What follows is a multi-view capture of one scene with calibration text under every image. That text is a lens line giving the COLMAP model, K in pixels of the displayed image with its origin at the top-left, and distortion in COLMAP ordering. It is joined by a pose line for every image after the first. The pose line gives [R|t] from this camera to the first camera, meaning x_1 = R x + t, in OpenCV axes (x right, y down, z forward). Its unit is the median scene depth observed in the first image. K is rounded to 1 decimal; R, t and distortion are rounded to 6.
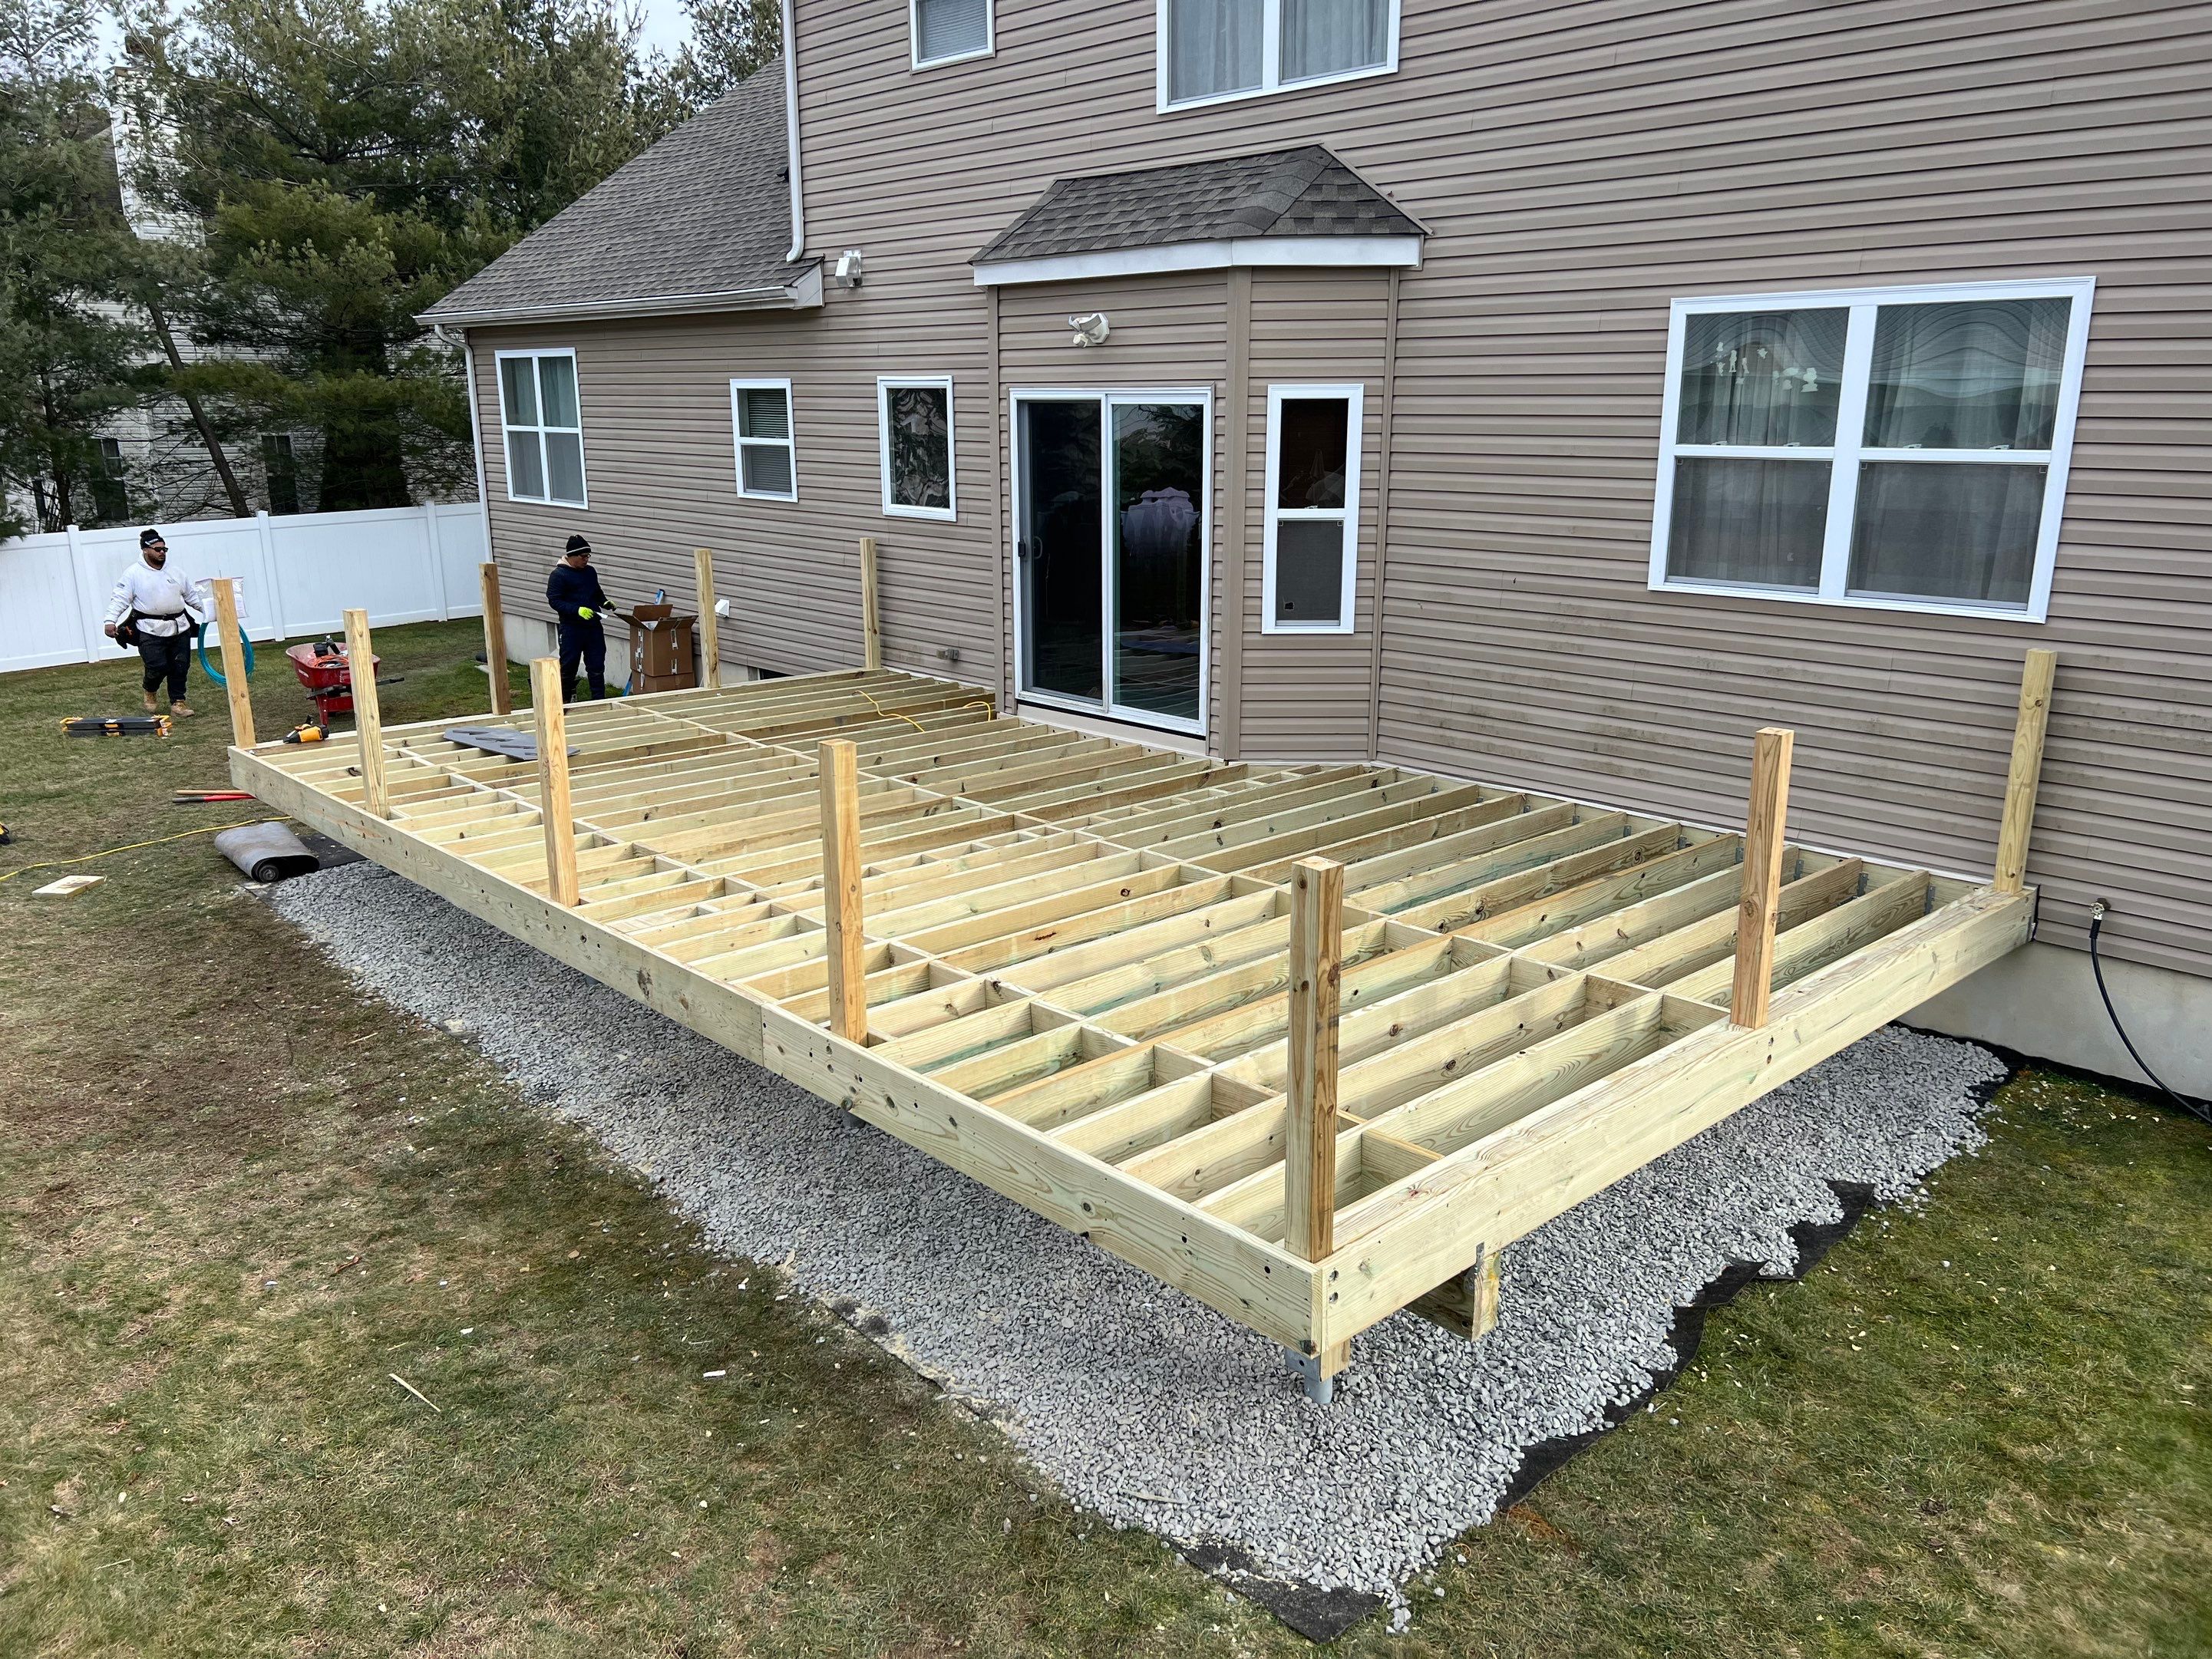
lens RADIAL K [[1681.2, 0, 1110.3], [0, 1681.2, 842.9], [0, 0, 1]] dist [0.044187, -0.048419]
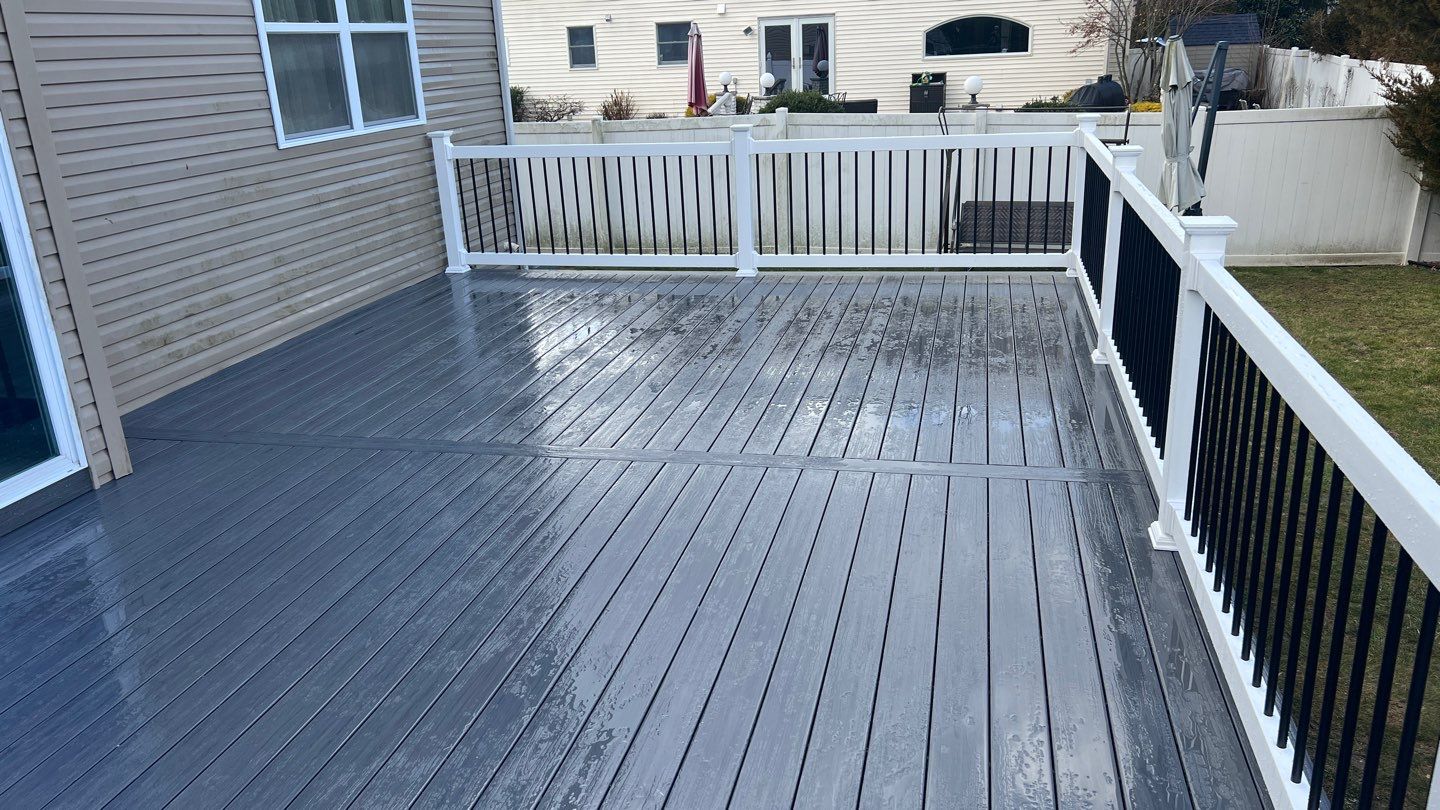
lens RADIAL K [[1088.2, 0, 722.1], [0, 1088.2, 414.8], [0, 0, 1]] dist [0.057049, -0.061717]
pose [[-0.558855, -0.239405, 0.793956, -0.446626], [0.259632, 0.858773, 0.441702, -0.216896], [-0.787573, 0.452984, -0.417772, 1.008465]]
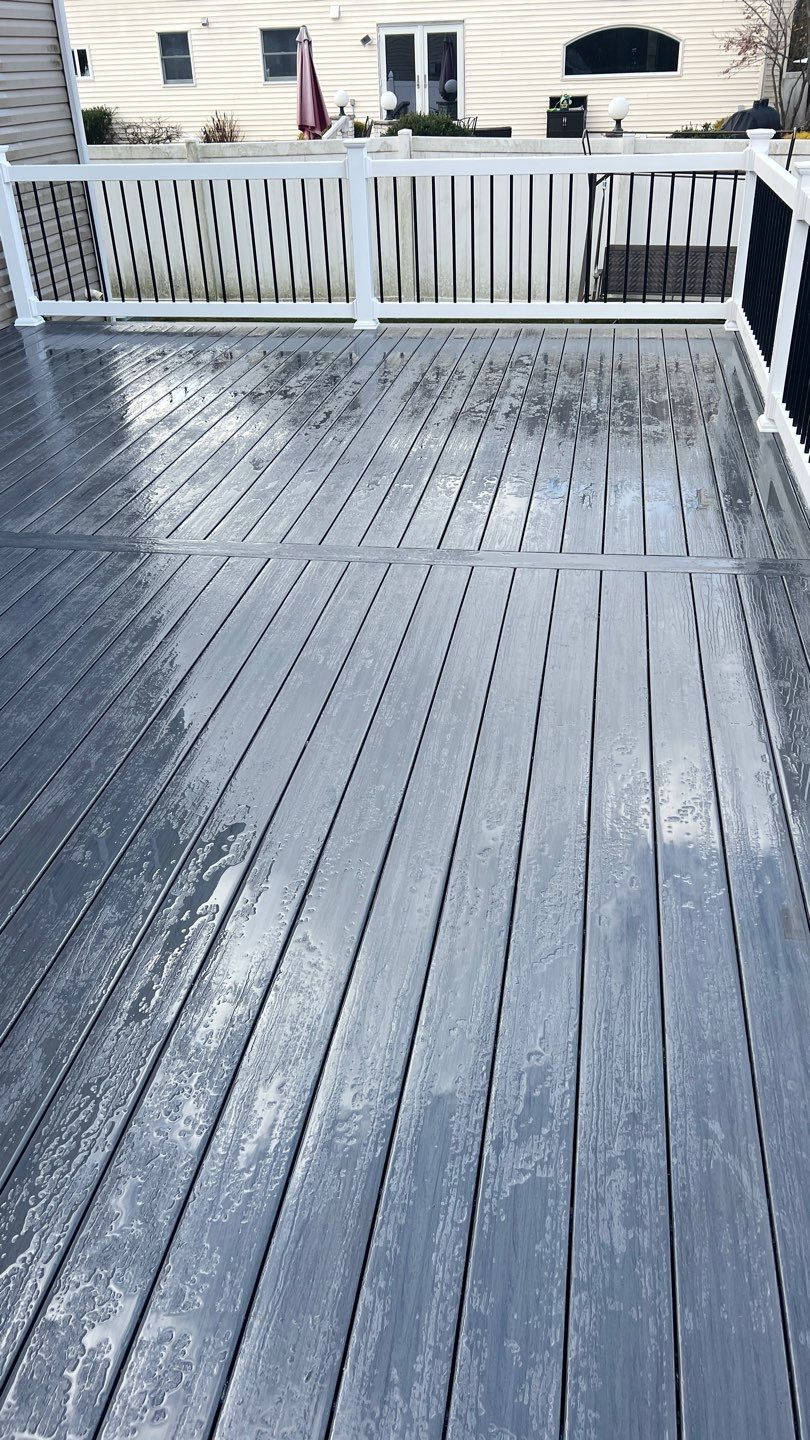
lens RADIAL K [[1088.2, 0, 430.2], [0, 1088.2, 709.0], [0, 0, 1]] dist [0.057049, -0.061717]
pose [[-0.616488, -0.379957, 0.689620, -0.399291], [0.235326, 0.746908, 0.621892, -0.191865], [-0.751375, 0.545675, -0.371046, 0.976562]]
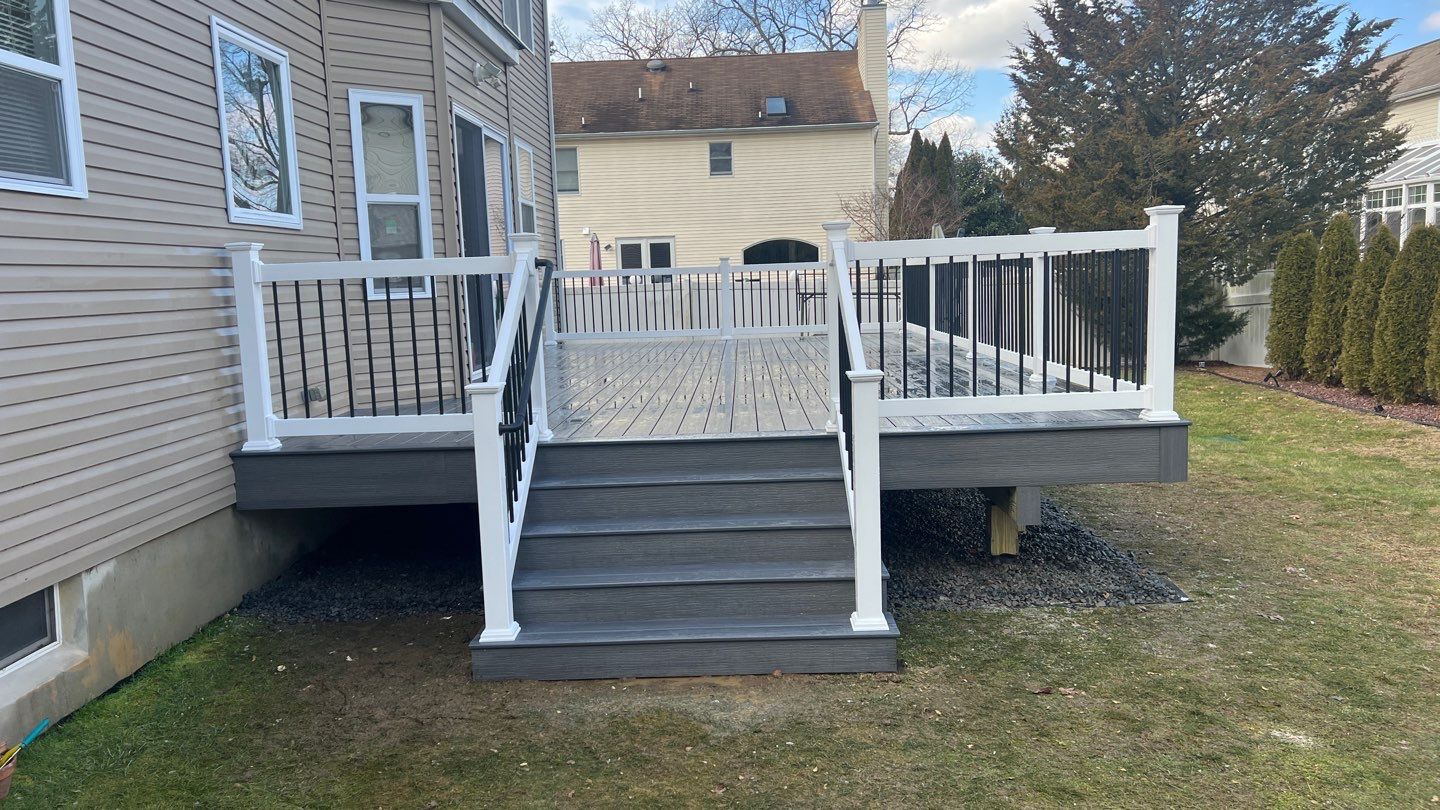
lens RADIAL K [[1088.2, 0, 713.0], [0, 1088.2, 409.5], [0, 0, 1]] dist [0.057049, -0.061717]
pose [[-0.712344, -0.052563, 0.699859, -0.775977], [0.221451, 0.929416, 0.295205, -0.284388], [-0.665977, 0.365272, -0.650424, 1.587659]]
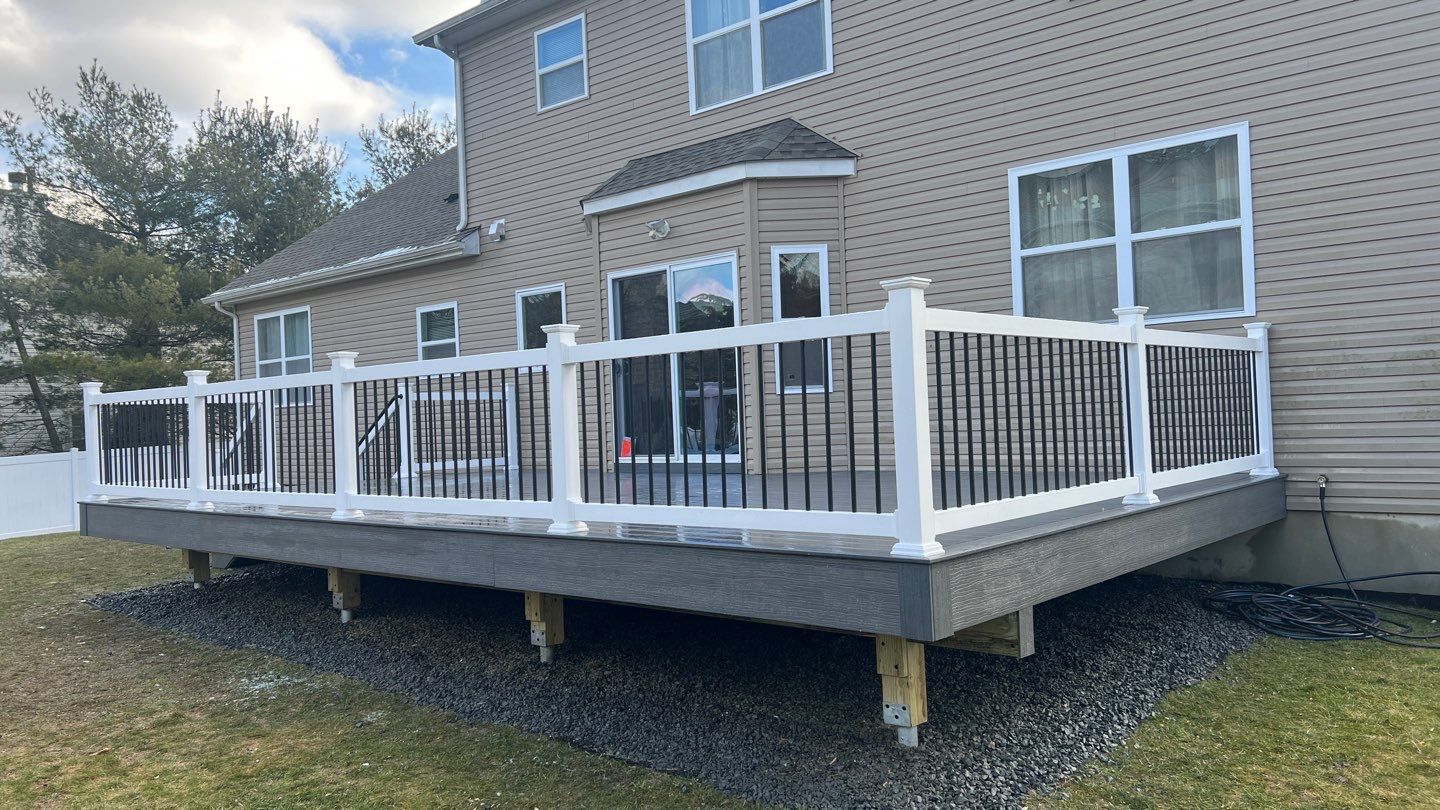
lens RADIAL K [[1088.2, 0, 720.4], [0, 1088.2, 402.2], [0, 0, 1]] dist [0.057049, -0.061717]
pose [[0.994419, -0.038705, 0.098148, -0.065672], [0.063578, 0.962231, -0.264705, 0.153041], [-0.084196, 0.269468, 0.959322, 0.013860]]
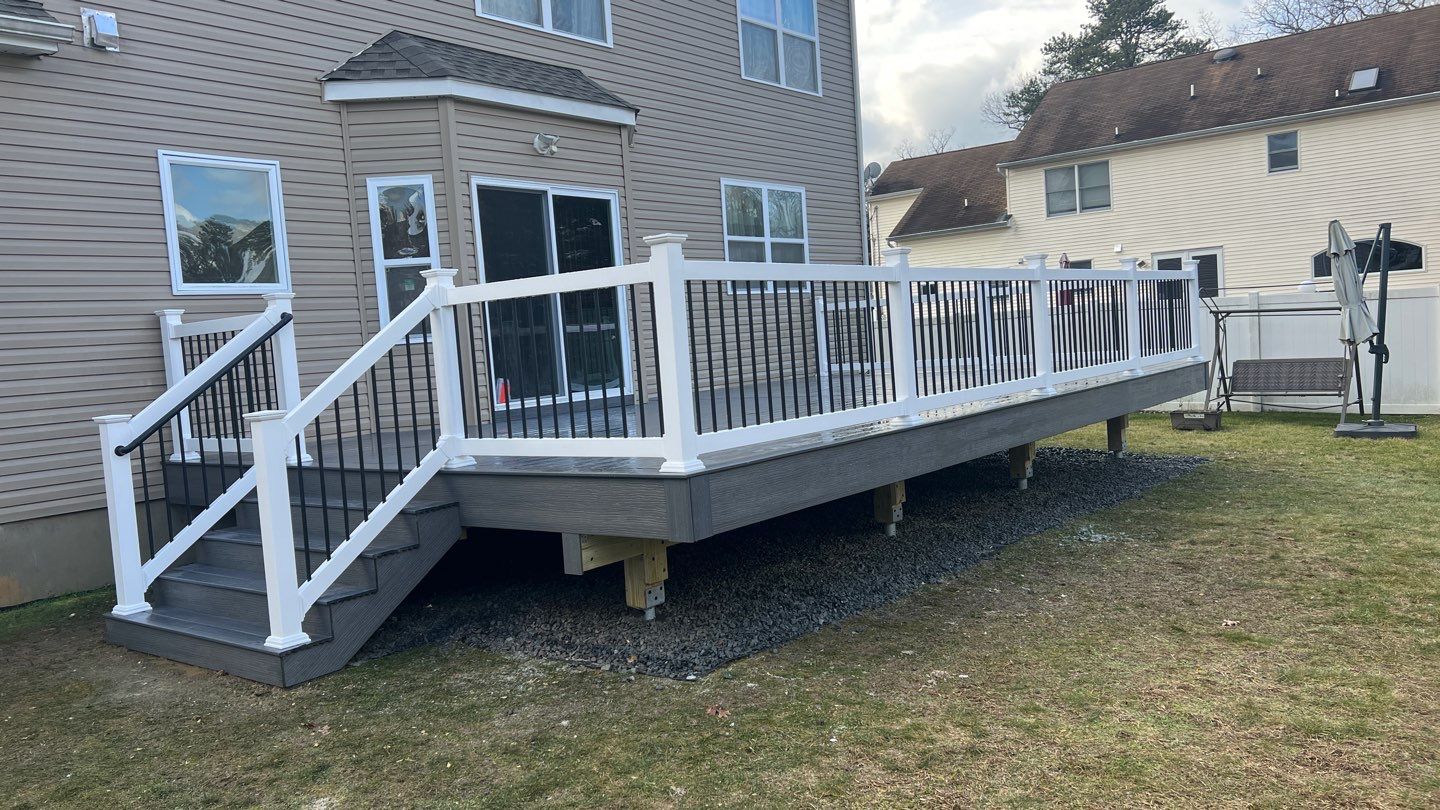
lens RADIAL K [[1088.2, 0, 707.4], [0, 1088.2, 410.2], [0, 0, 1]] dist [0.057049, -0.061717]
pose [[-0.151929, -0.045837, 0.987328, -1.041432], [0.324711, 0.941165, 0.093660, -0.130070], [-0.933531, 0.334826, -0.128107, 1.108330]]
